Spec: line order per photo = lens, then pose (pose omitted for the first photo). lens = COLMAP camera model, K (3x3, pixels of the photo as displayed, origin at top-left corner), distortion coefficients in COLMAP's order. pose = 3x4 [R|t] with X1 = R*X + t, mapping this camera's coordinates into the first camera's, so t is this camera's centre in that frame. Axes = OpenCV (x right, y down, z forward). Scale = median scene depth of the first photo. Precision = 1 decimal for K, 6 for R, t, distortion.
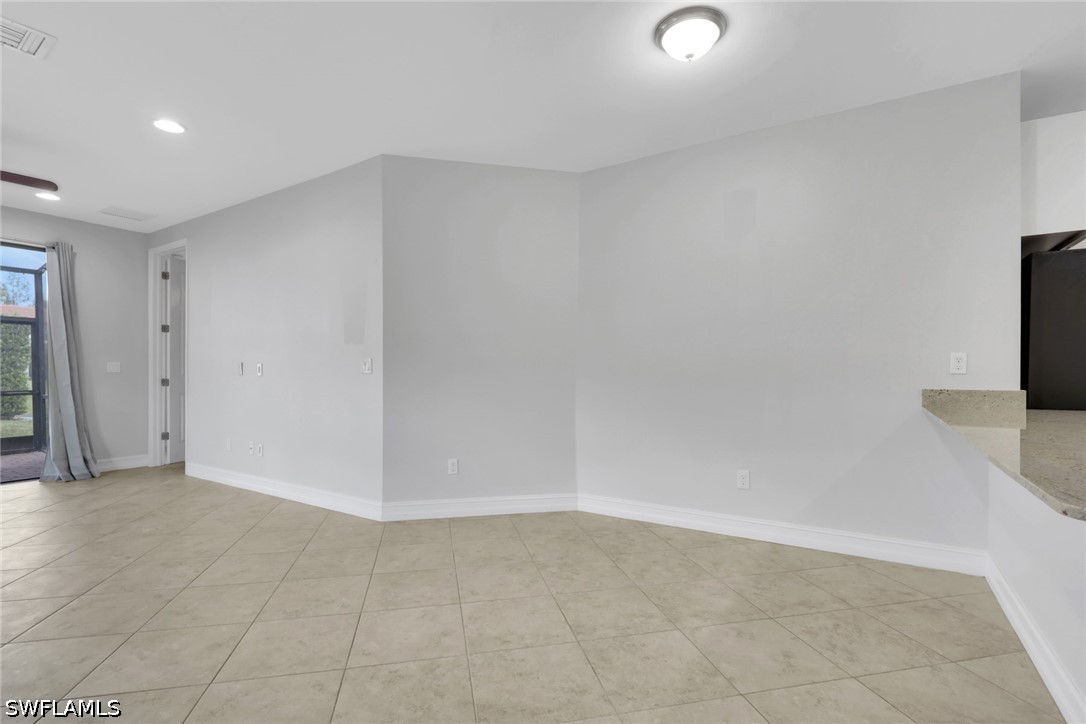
lens RADIAL K [[502.4, 0, 541.6], [0, 502.4, 371.3], [0, 0, 1]] dist [-0.002228, -0.000047]
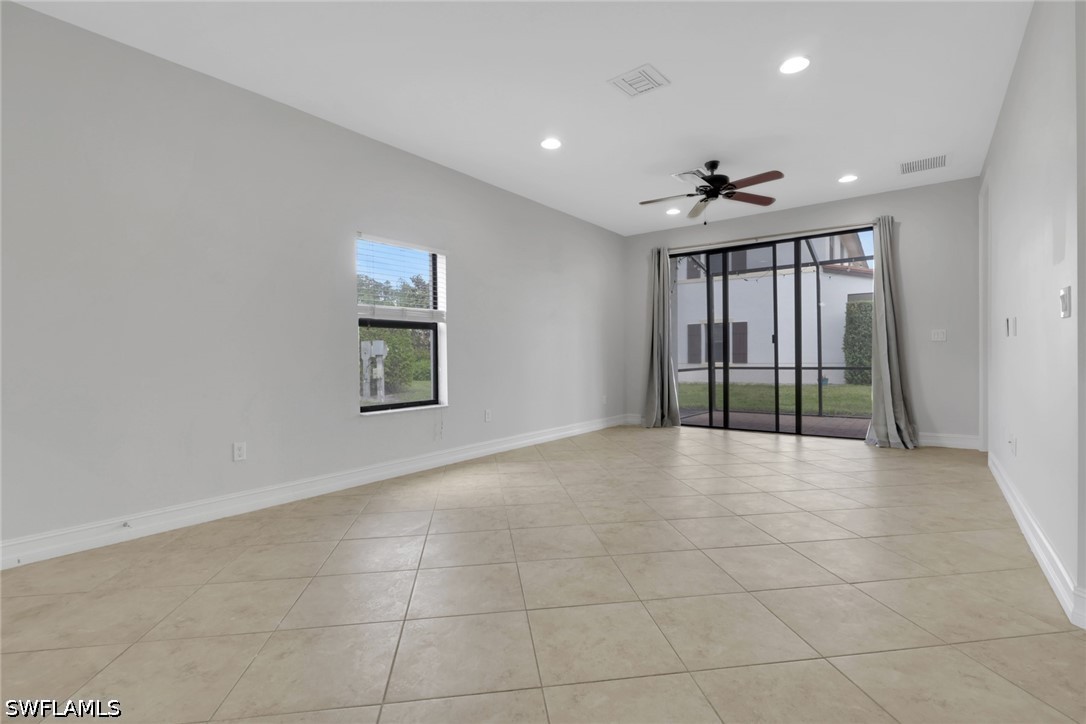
lens RADIAL K [[502.4, 0, 543.0], [0, 502.4, 364.1], [0, 0, 1]] dist [-0.002228, -0.000047]
pose [[-0.068581, 0.013851, -0.997549, 0.132321], [0.010914, 0.999854, 0.013132, 0.027002], [0.997586, -0.009987, -0.068723, 0.367253]]
